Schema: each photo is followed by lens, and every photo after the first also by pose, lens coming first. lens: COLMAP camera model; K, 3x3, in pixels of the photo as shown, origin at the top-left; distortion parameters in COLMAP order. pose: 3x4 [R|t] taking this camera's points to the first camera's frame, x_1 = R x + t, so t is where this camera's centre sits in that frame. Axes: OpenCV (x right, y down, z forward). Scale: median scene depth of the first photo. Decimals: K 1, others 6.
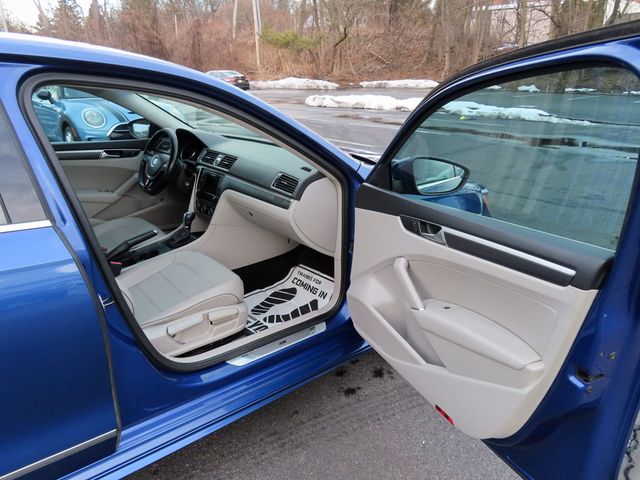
lens RADIAL K [[455.0, 0, 319.8], [0, 455.0, 241.6], [0, 0, 1]] dist [0.002551, 0.001189]
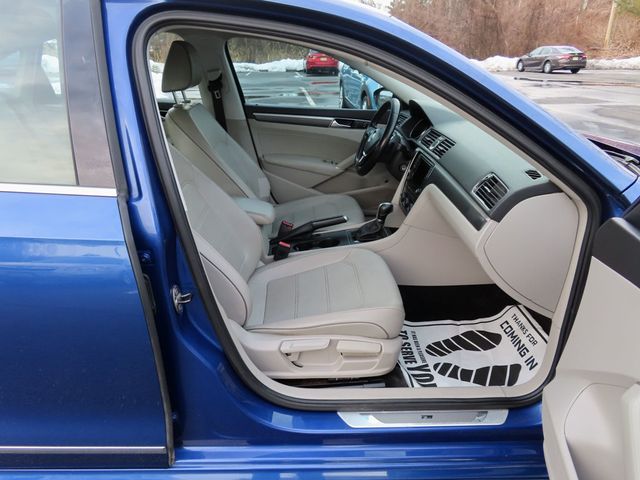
lens RADIAL K [[461.3, 0, 320.0], [0, 461.3, 240.0], [0, 0, 1]] dist [-0.004725, 0.004498]
pose [[0.798192, 0.235854, -0.554312, 0.086859], [-0.214735, 0.971120, 0.103990, -0.058570], [0.562830, 0.036026, 0.825787, 0.248697]]
